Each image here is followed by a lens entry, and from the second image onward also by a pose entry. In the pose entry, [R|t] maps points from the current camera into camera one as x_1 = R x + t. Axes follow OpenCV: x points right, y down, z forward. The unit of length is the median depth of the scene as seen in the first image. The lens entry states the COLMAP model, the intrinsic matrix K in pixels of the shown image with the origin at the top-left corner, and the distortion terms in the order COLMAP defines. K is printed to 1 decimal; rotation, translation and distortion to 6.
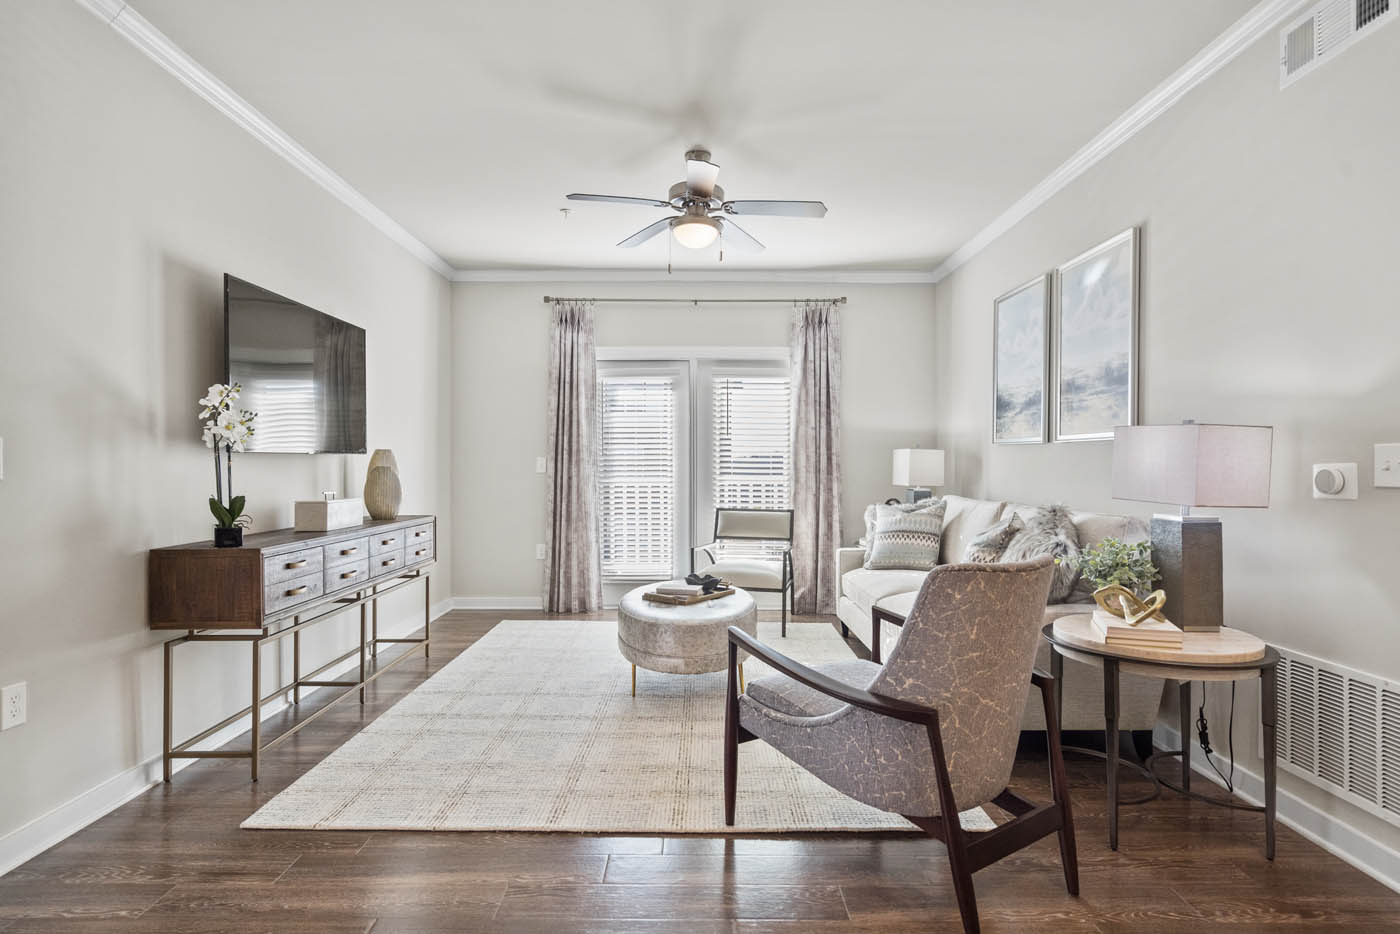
lens RADIAL K [[724.7, 0, 698.4], [0, 724.7, 466.7], [0, 0, 1]] dist [0.002328, 0.000032]
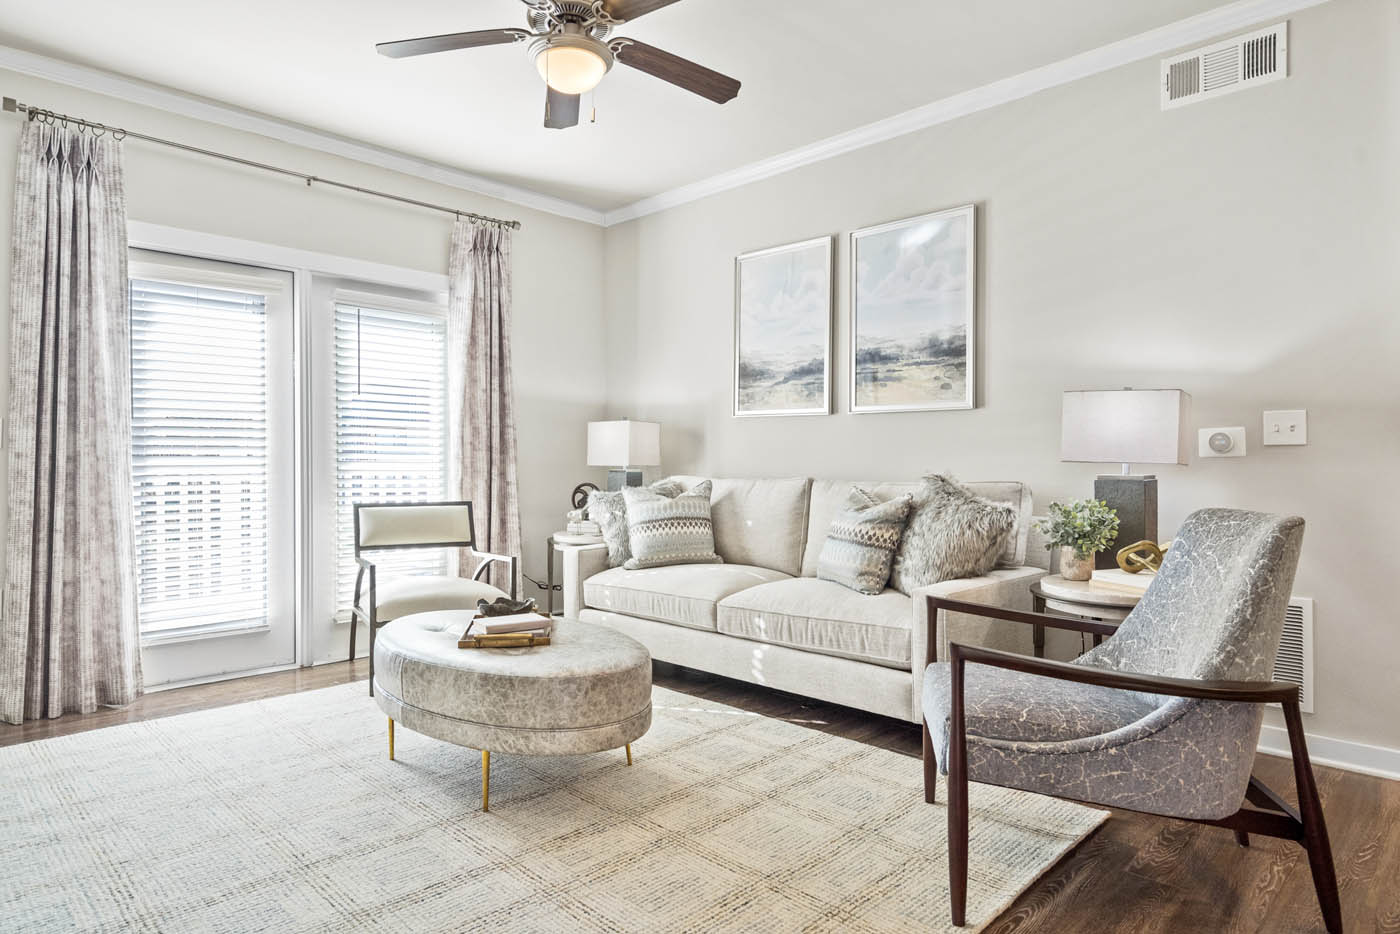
lens RADIAL K [[825.8, 0, 702.6], [0, 825.8, 460.9], [0, 0, 1]] dist [0.003950, 0.000703]
pose [[0.699195, -0.002346, 0.714927, -0.288520], [0.003270, 0.999995, 0.000084, 0.019074], [-0.714923, 0.002279, 0.699199, 0.255549]]
